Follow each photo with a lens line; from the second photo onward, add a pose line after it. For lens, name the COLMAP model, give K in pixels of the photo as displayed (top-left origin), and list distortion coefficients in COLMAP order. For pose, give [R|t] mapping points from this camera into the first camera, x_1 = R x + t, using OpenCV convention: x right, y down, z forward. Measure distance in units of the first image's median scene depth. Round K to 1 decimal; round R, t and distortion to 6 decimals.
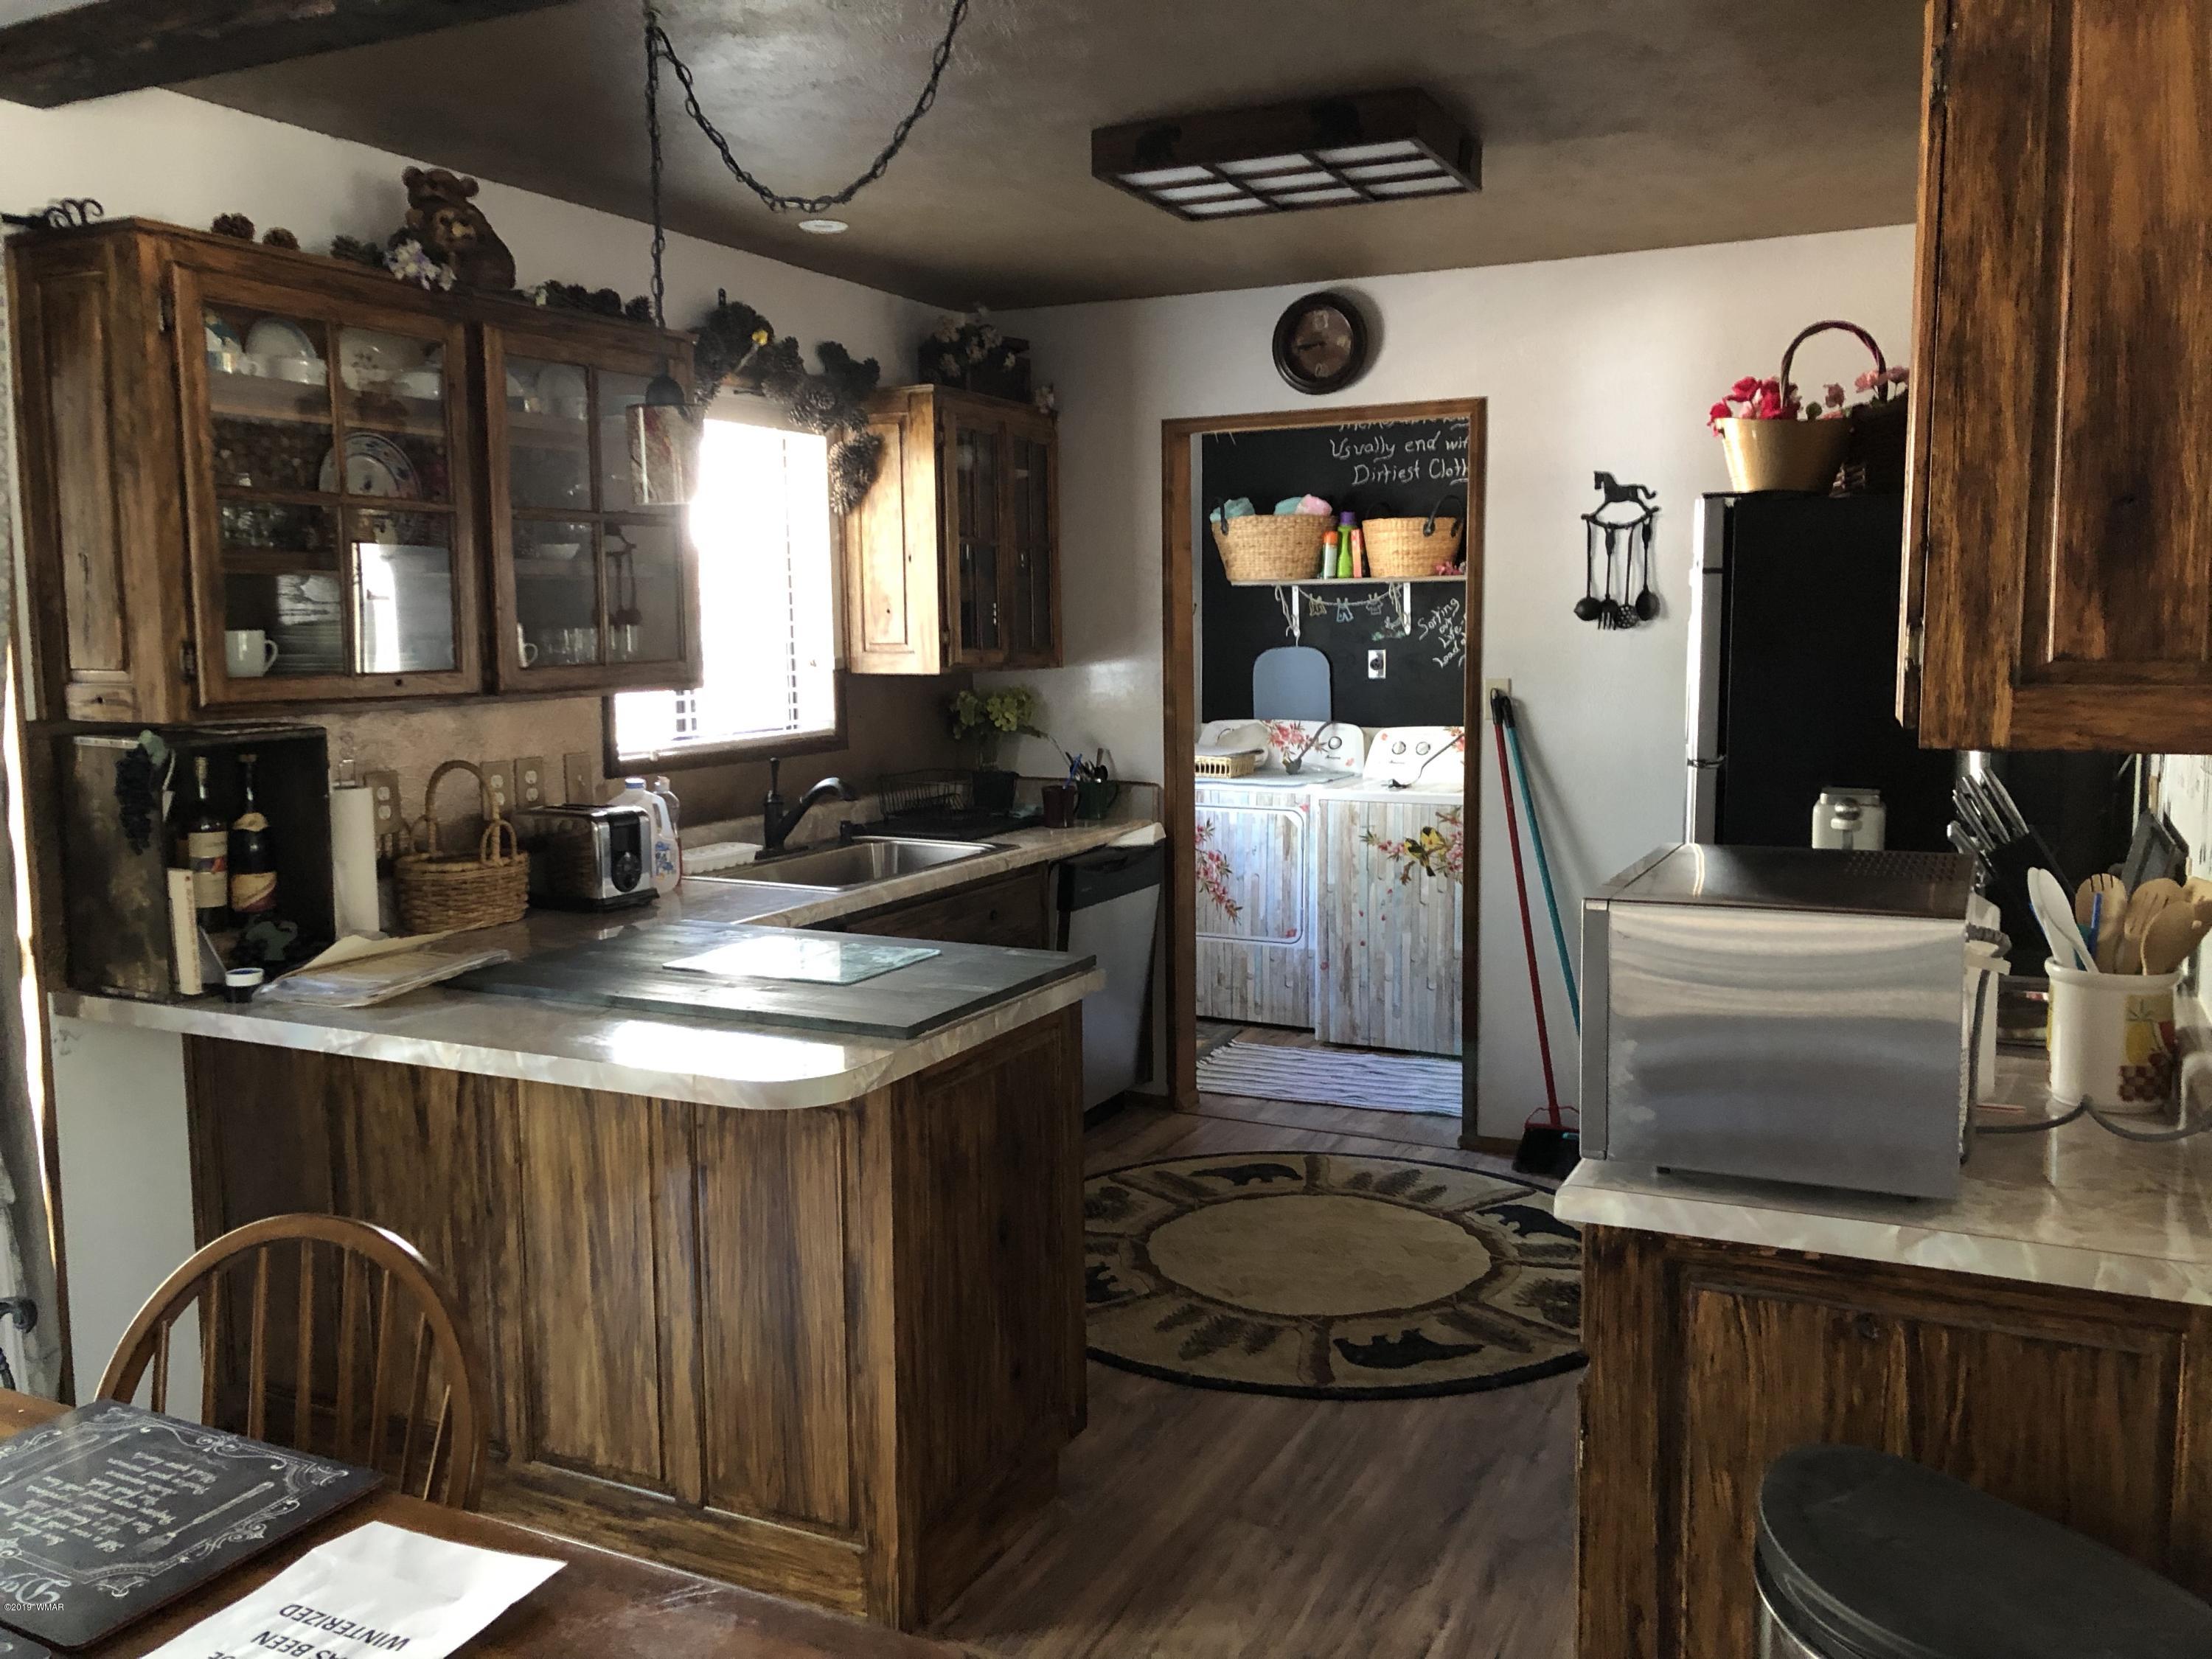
lens RADIAL K [[1774.2, 0, 1107.1], [0, 1774.2, 808.0], [0, 0, 1]] dist [0.040313, -0.058234]
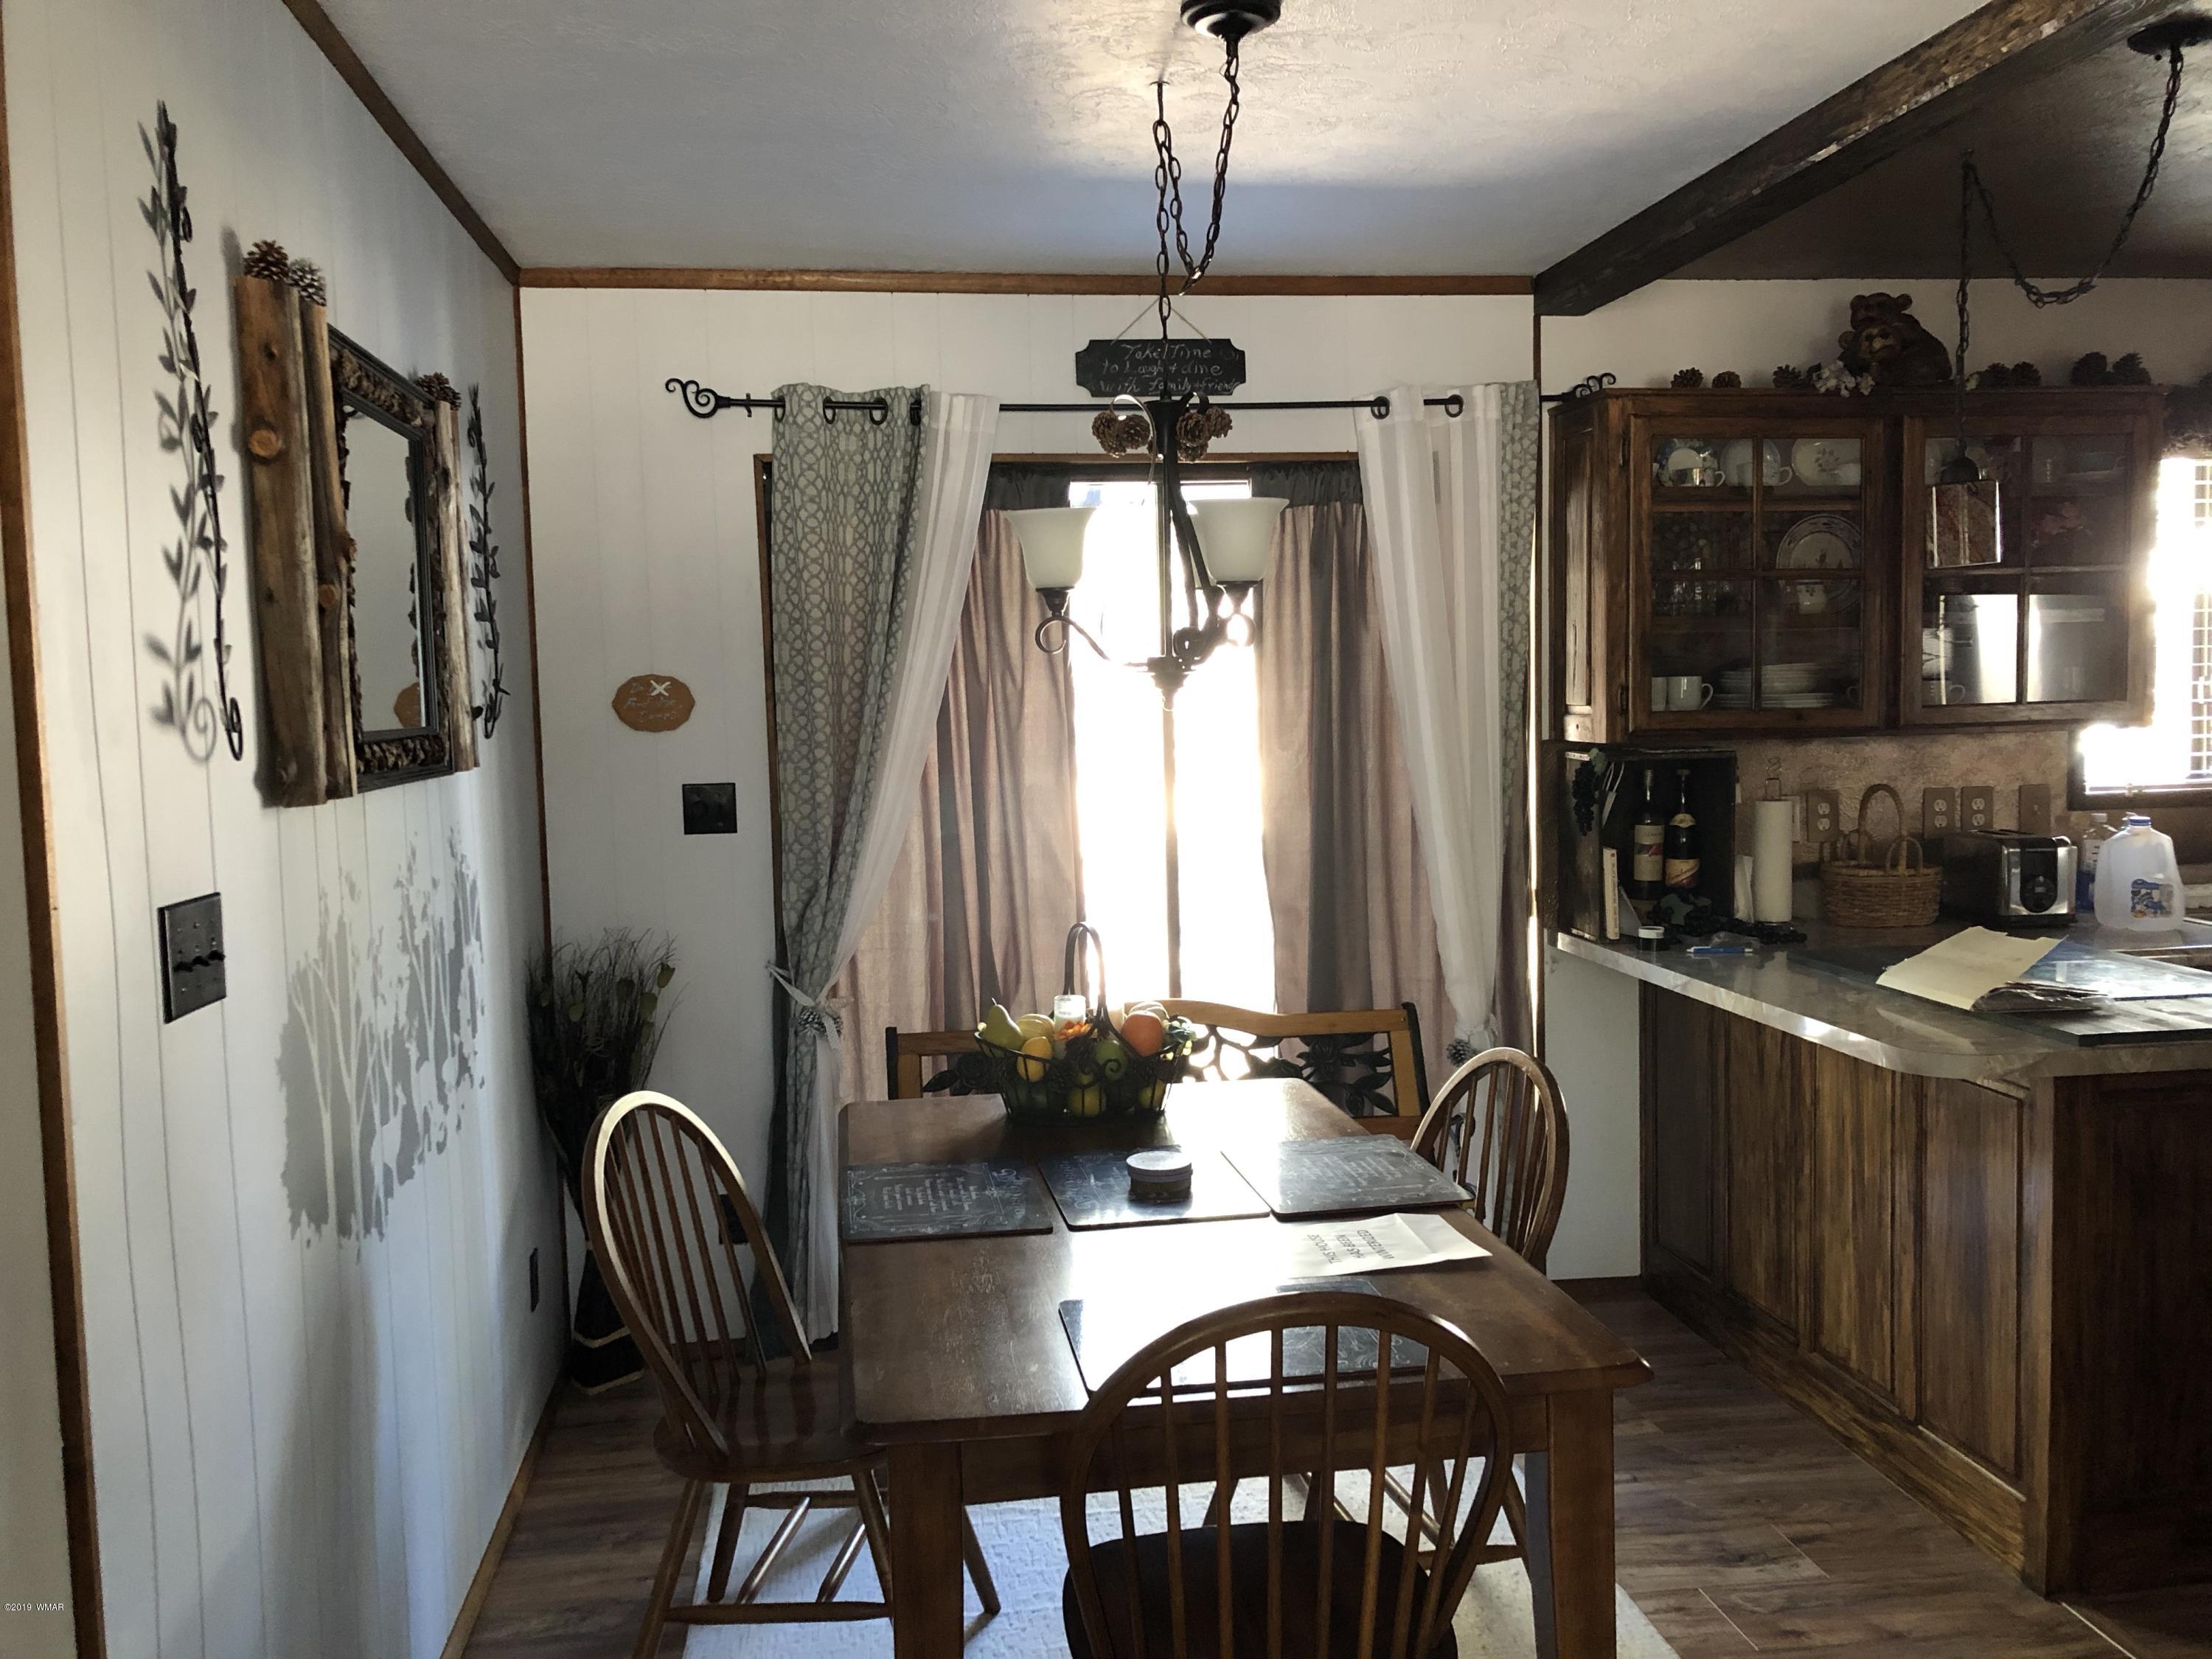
lens RADIAL K [[1774.2, 0, 1086.1], [0, 1774.2, 826.0], [0, 0, 1]] dist [0.040313, -0.058234]
pose [[0.550770, 0.062138, -0.832341, 0.386463], [-0.071272, 0.997084, 0.027275, 0.007690], [0.831609, 0.044301, 0.553592, -0.105610]]
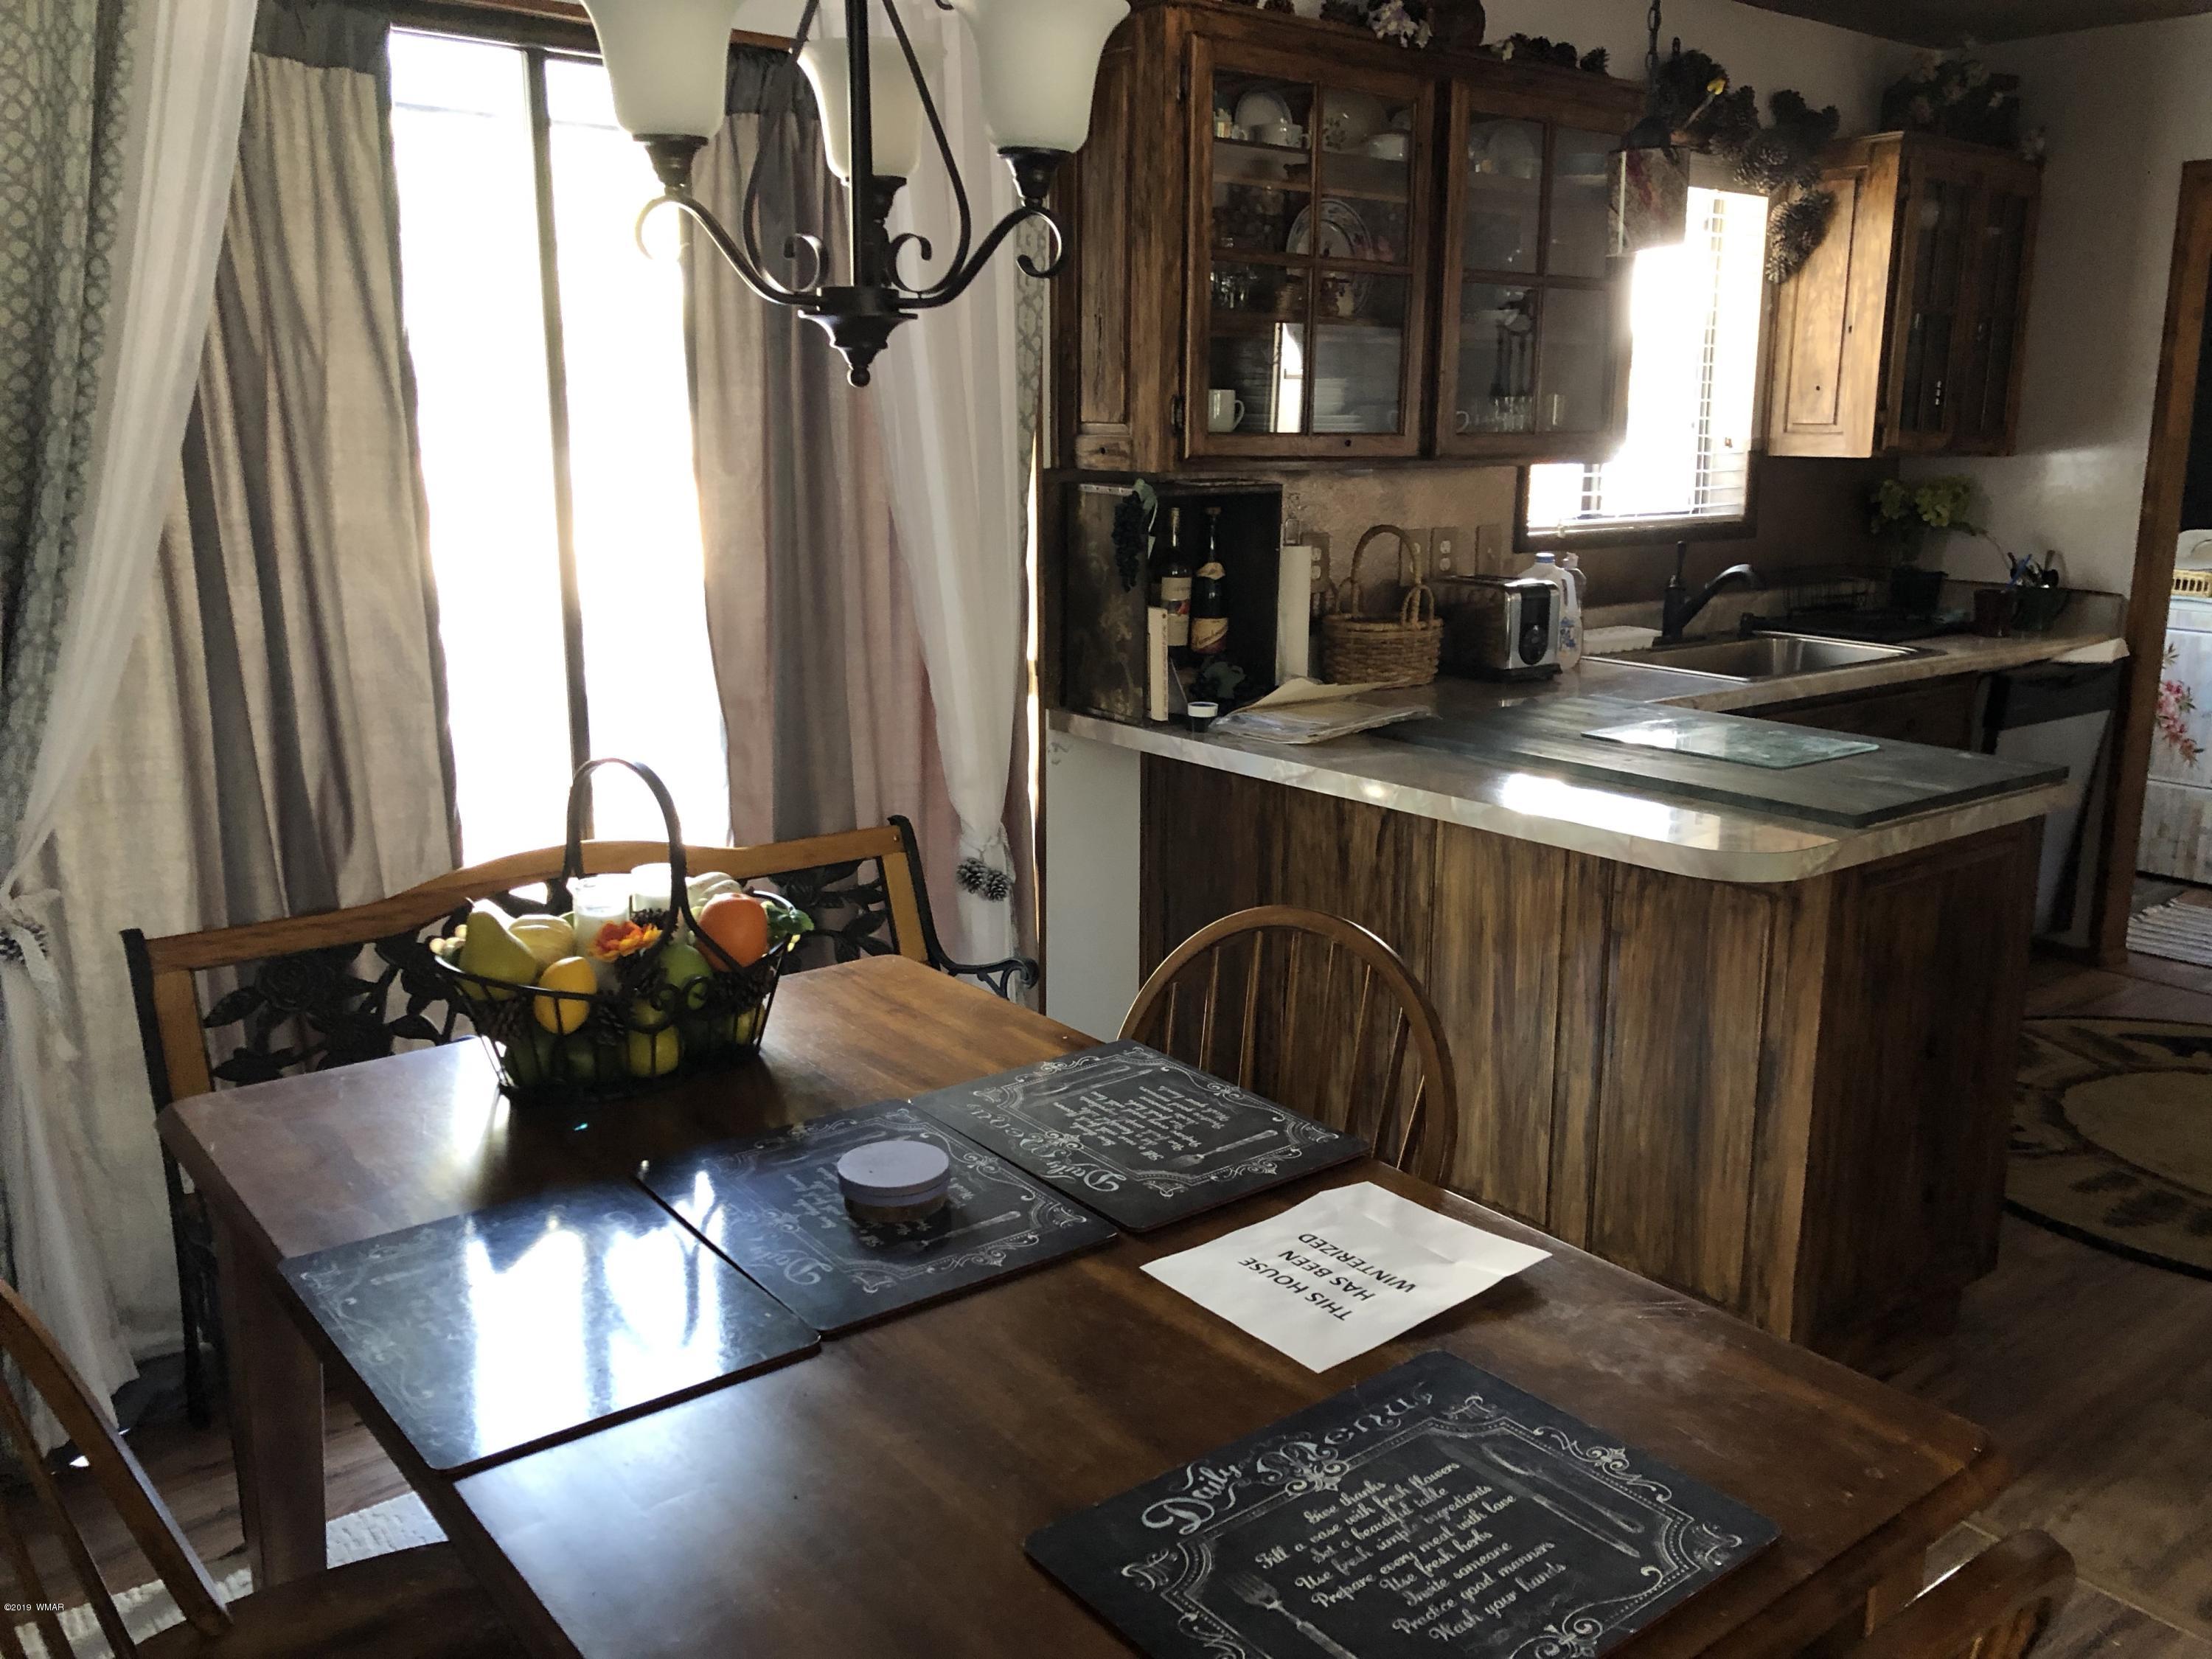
lens RADIAL K [[1774.2, 0, 1126.2], [0, 1774.2, 805.9], [0, 0, 1]] dist [0.040313, -0.058234]
pose [[0.900859, 0.104655, -0.421308, -0.054818], [-0.060008, 0.991210, 0.117909, 0.026435], [0.429945, -0.080937, 0.899220, -0.011380]]
